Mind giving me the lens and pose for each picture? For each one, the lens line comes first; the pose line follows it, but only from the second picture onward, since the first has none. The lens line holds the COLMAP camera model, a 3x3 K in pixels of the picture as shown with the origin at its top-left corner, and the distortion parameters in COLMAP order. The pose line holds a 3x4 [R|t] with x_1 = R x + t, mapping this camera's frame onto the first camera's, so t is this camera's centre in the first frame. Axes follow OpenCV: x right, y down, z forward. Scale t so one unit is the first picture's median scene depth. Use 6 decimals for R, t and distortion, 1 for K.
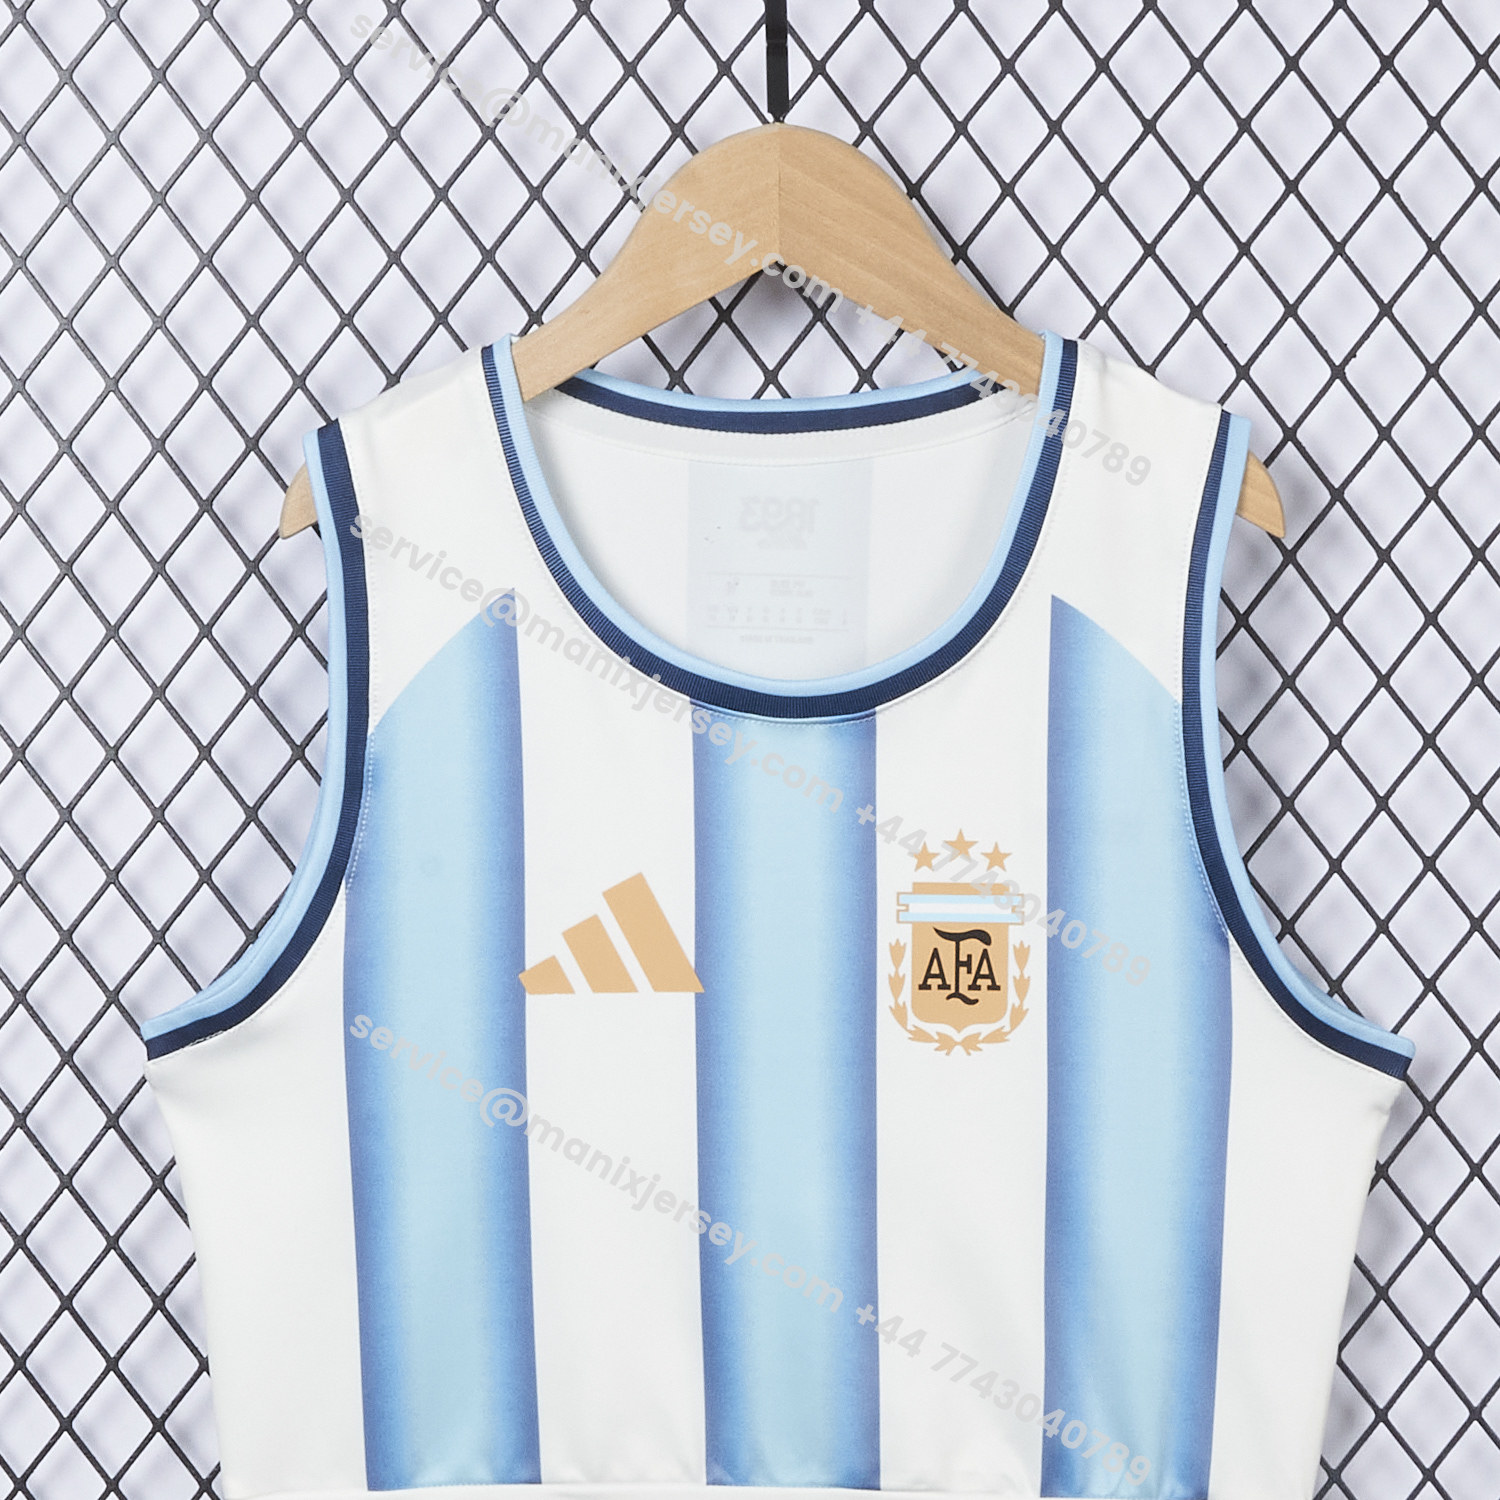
lens RADIAL K [[4069.1, 0, 749.9], [0, 4069.1, 745.2], [0, 0, 1]] dist [-0.001295, 0.000000]
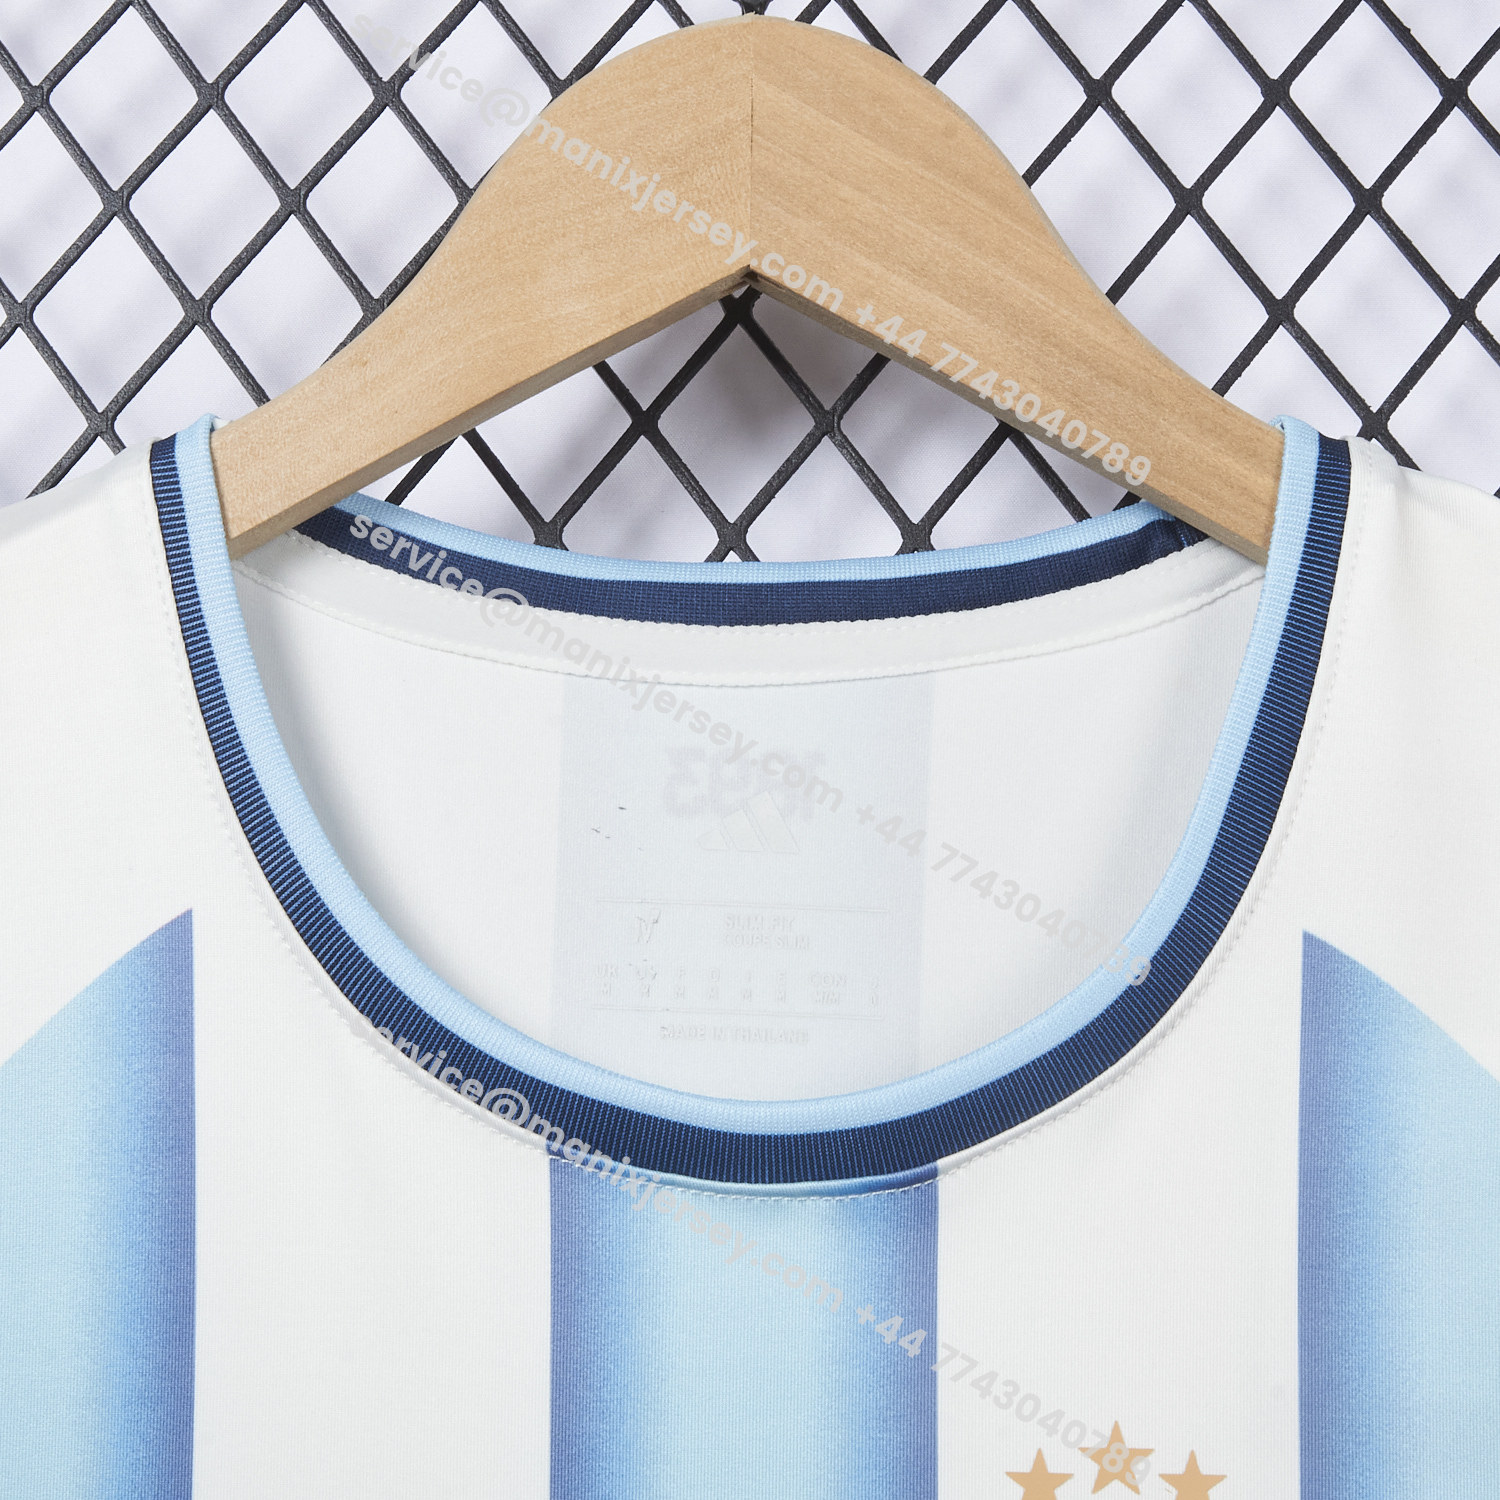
lens RADIAL K [[4069.1, 0, 801.3], [0, 4069.1, 775.7], [0, 0, 1]] dist [-0.001295, 0.000000]
pose [[0.999896, 0.014160, 0.002683, 0.013283], [-0.013288, 0.977871, -0.208786, 0.046641], [-0.005580, 0.208729, 0.977958, 0.530992]]
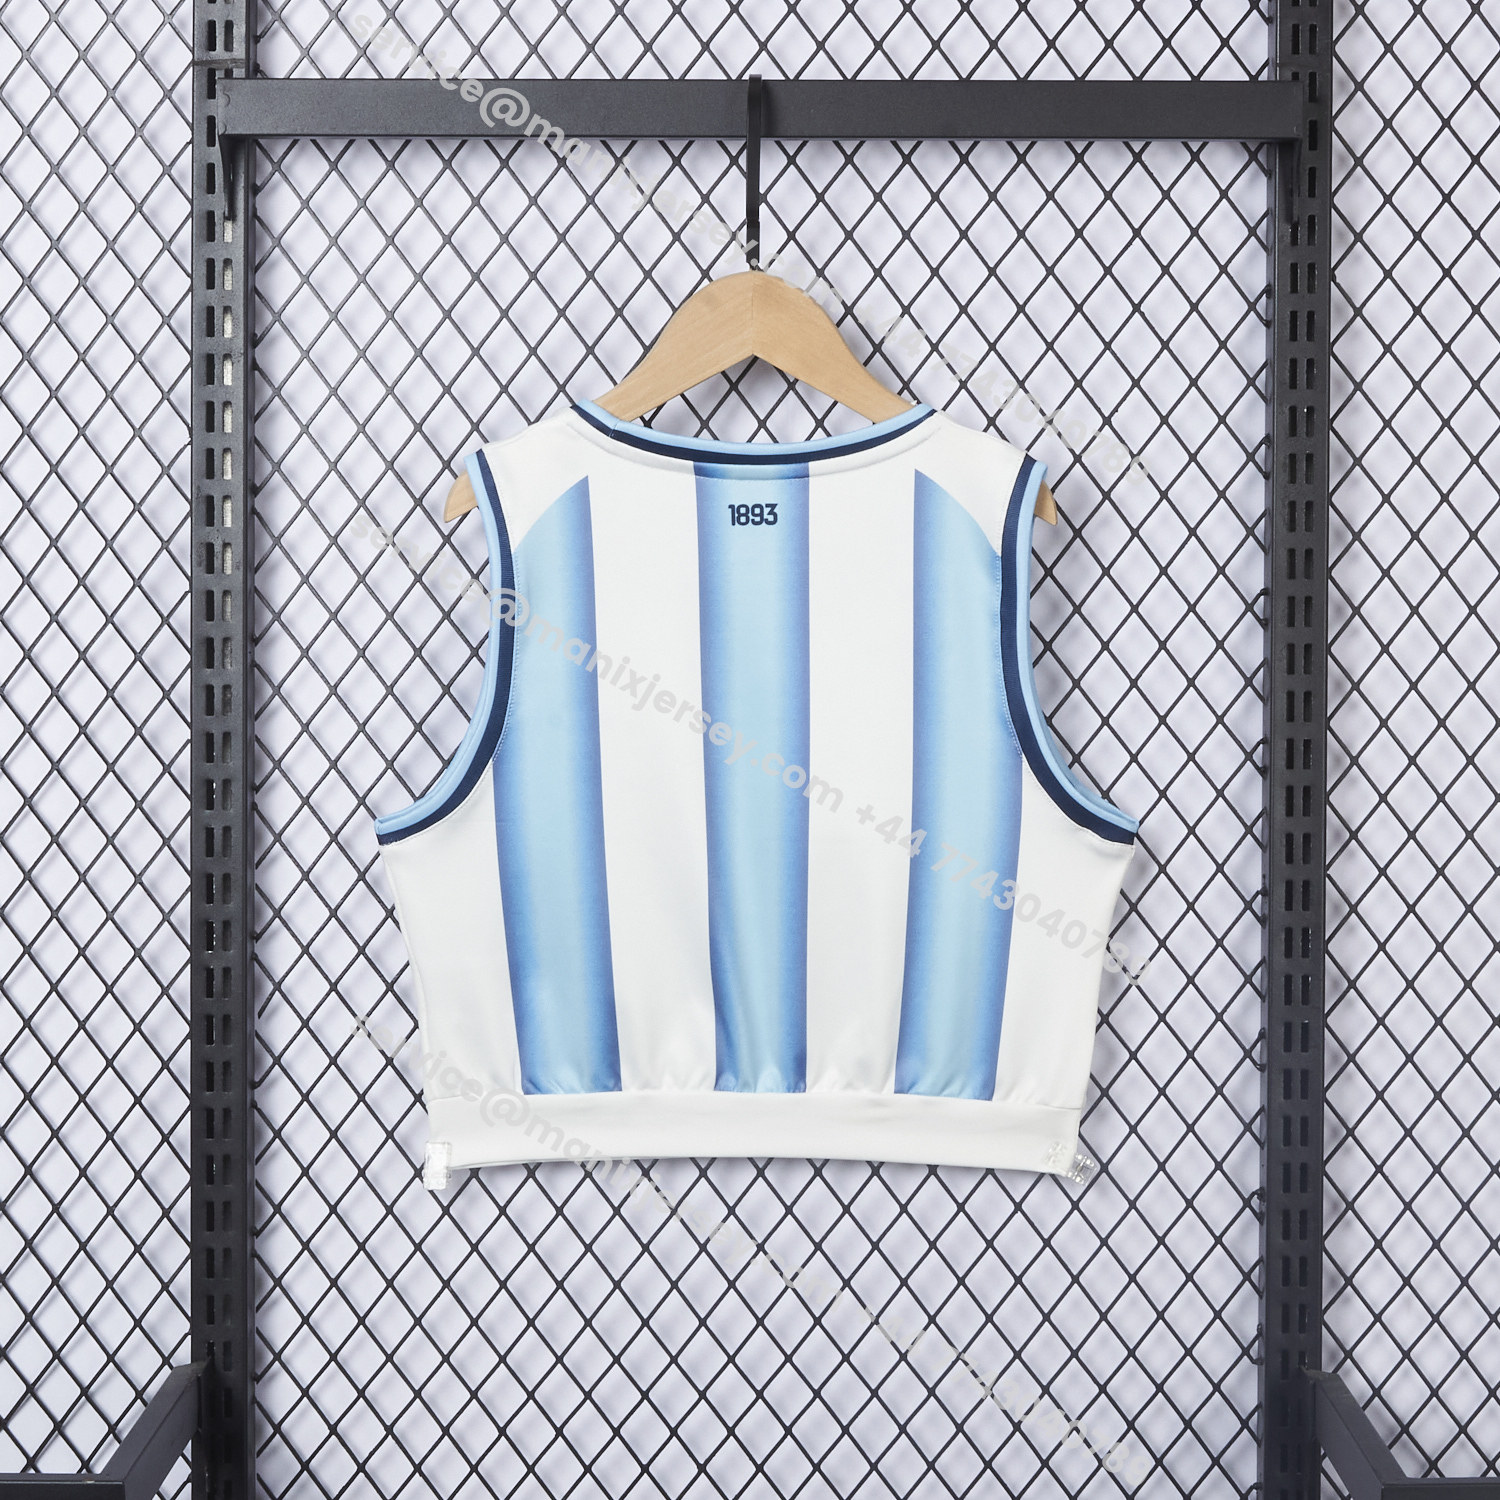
lens RADIAL K [[4069.1, 0, 748.2], [0, 4069.1, 754.4], [0, 0, 1]] dist [-0.001295, 0.000000]
pose [[0.999999, 0.000109, 0.001208, -0.002391], [-0.000108, 1.000000, -0.000284, 0.043526], [-0.001208, 0.000284, 0.999999, -0.643833]]
